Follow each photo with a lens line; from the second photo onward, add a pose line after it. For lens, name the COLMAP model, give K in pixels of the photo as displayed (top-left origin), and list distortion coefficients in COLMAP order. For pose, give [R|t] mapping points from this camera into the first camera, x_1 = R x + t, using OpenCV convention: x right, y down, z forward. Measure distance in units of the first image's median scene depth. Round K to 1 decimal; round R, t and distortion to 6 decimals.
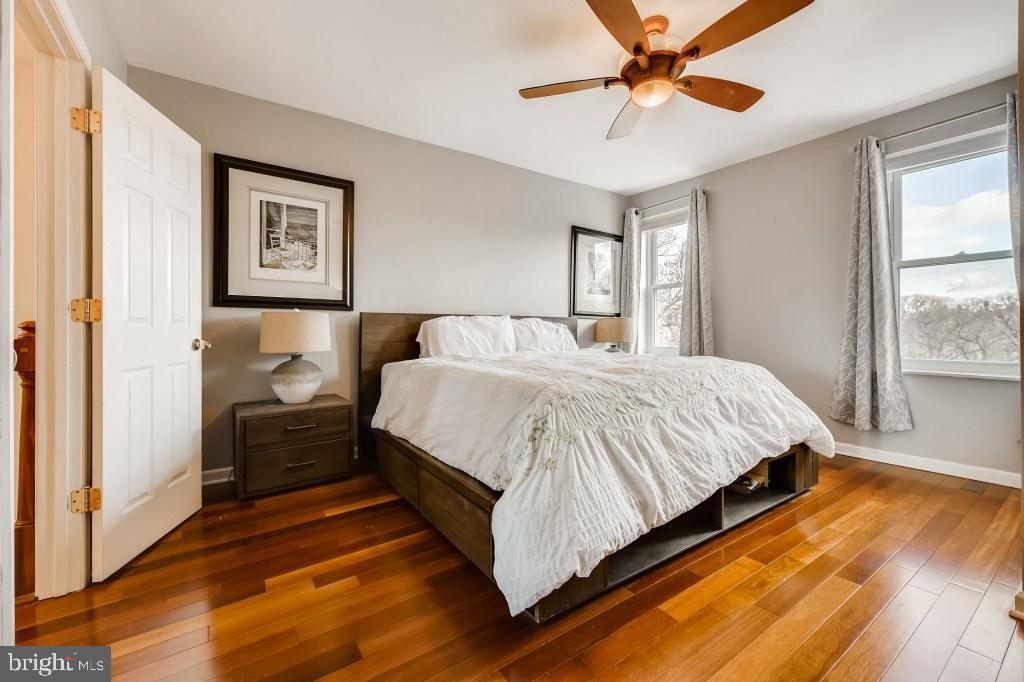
lens RADIAL K [[418.9, 0, 513.9], [0, 418.9, 332.2], [0, 0, 1]] dist [0.002954, 0.000032]
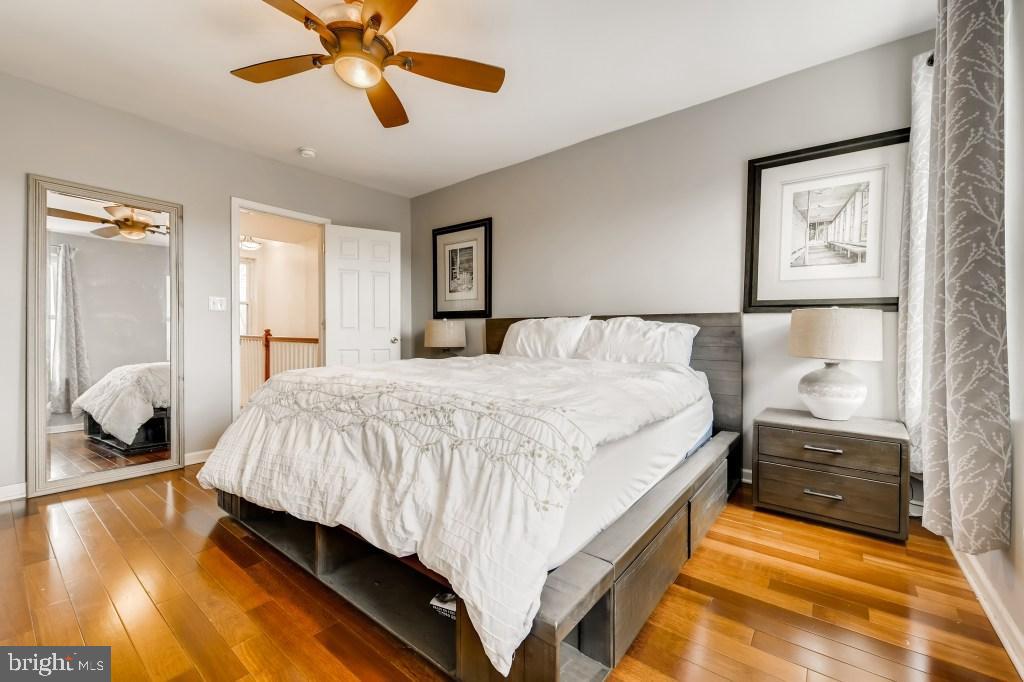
lens RADIAL K [[418.9, 0, 513.9], [0, 418.9, 332.2], [0, 0, 1]] dist [0.002954, 0.000032]
pose [[0.290859, -0.003839, -0.956758, 0.882123], [-0.007752, 0.999950, -0.006369, -0.000155], [0.956734, 0.009269, 0.290815, 0.713524]]
